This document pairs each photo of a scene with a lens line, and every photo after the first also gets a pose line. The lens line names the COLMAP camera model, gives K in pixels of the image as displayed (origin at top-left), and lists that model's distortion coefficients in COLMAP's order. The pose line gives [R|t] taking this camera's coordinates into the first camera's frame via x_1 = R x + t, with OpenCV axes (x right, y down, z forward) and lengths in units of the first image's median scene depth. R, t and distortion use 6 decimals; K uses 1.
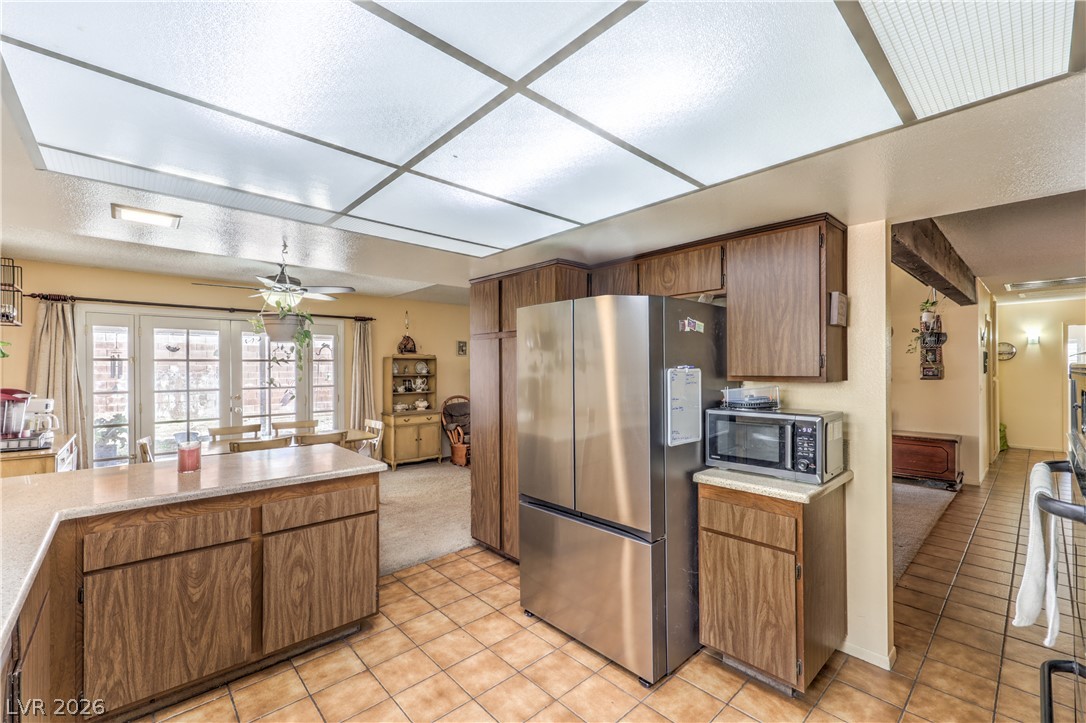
lens RADIAL K [[453.2, 0, 541.7], [0, 453.2, 370.6], [0, 0, 1]] dist [0.018429, -0.000015]
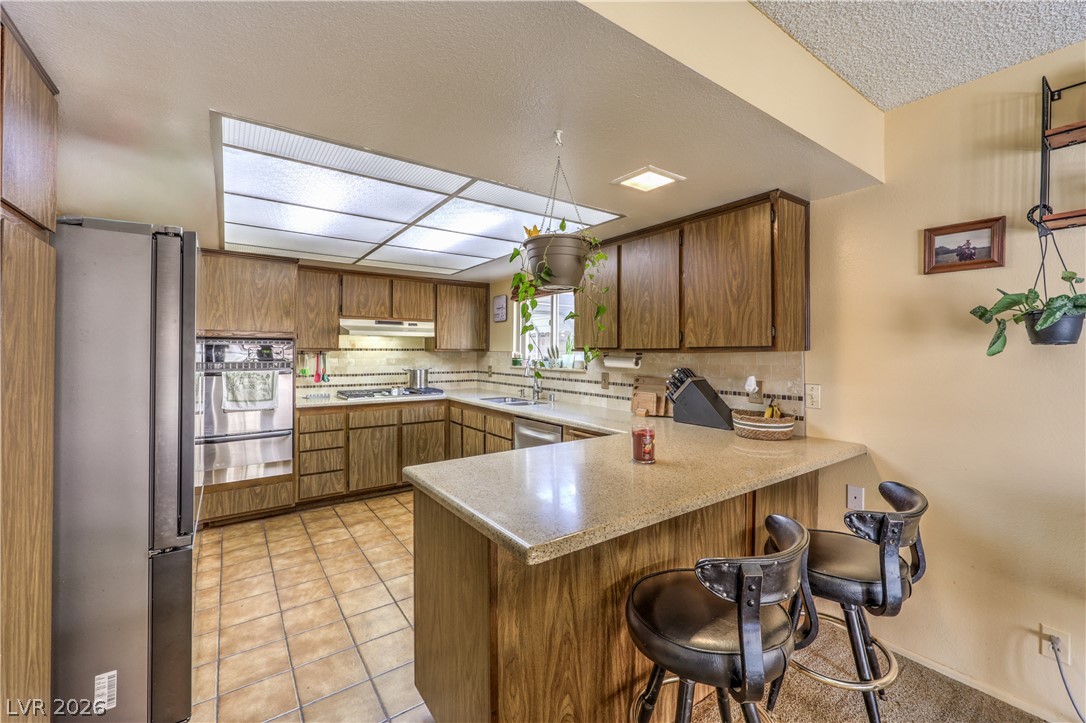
lens RADIAL K [[444.3, 0, 545.5], [0, 444.3, 352.2], [0, 0, 1]] dist [0.000767, 0.000149]
pose [[-0.992793, -0.002646, 0.119810, -0.563213], [-0.002486, 0.999996, 0.001484, 0.022321], [-0.119814, 0.001175, -0.992796, 1.463797]]
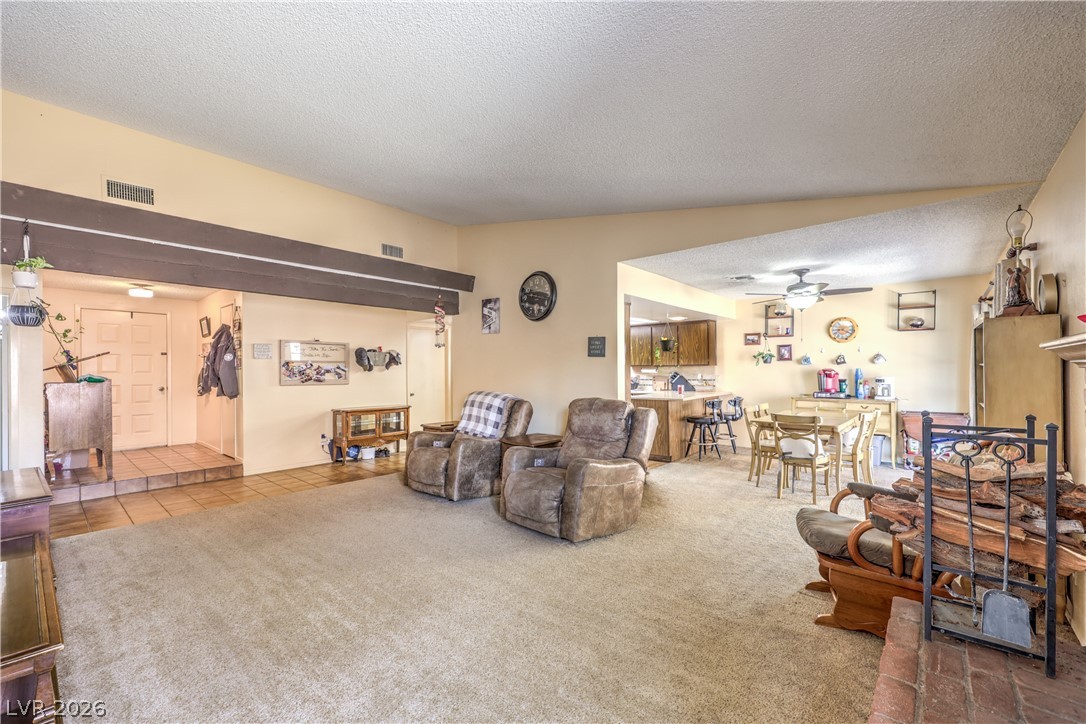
lens RADIAL K [[449.0, 0, 544.2], [0, 449.0, 370.4], [0, 0, 1]] dist [-0.000822, -0.000173]
pose [[-0.993460, 0.007728, -0.113920, 0.440997], [0.007350, 0.999966, 0.003745, 0.031850], [0.113945, 0.002883, -0.993483, 3.250683]]
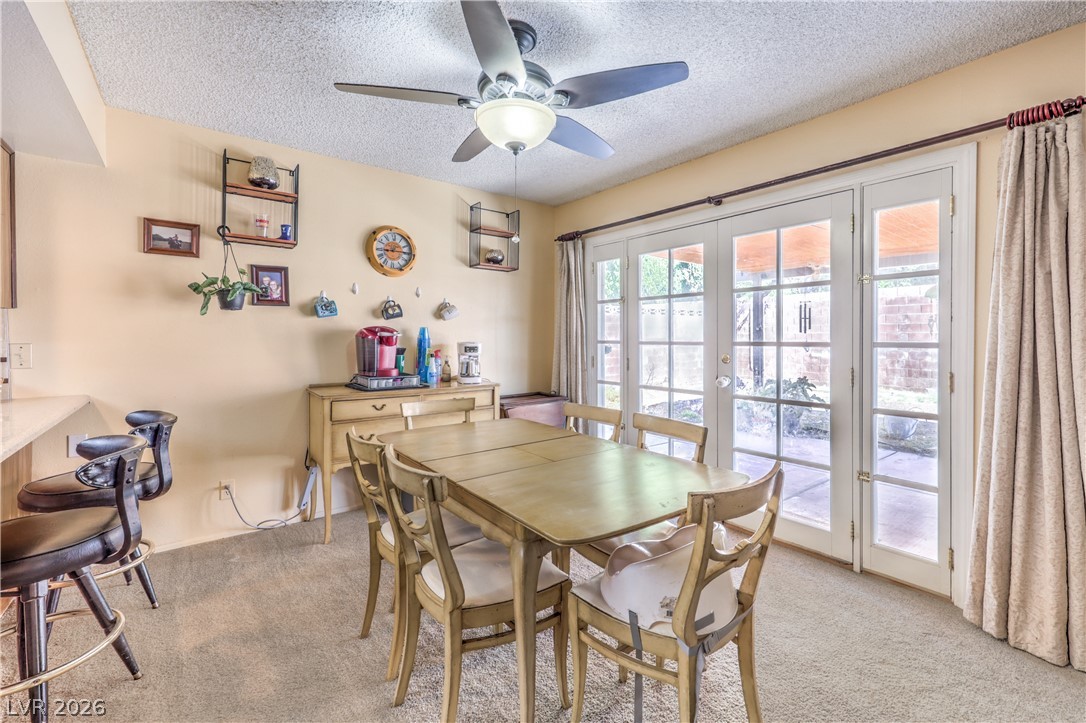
lens RADIAL K [[463.1, 0, 563.9], [0, 463.1, 341.7], [0, 0, 1]] dist [0.000277, -0.000065]
pose [[-0.064006, 0.010614, -0.997893, -0.191166], [-0.003402, 0.999935, 0.010854, 0.066107], [0.997944, 0.004090, -0.063966, 1.604296]]
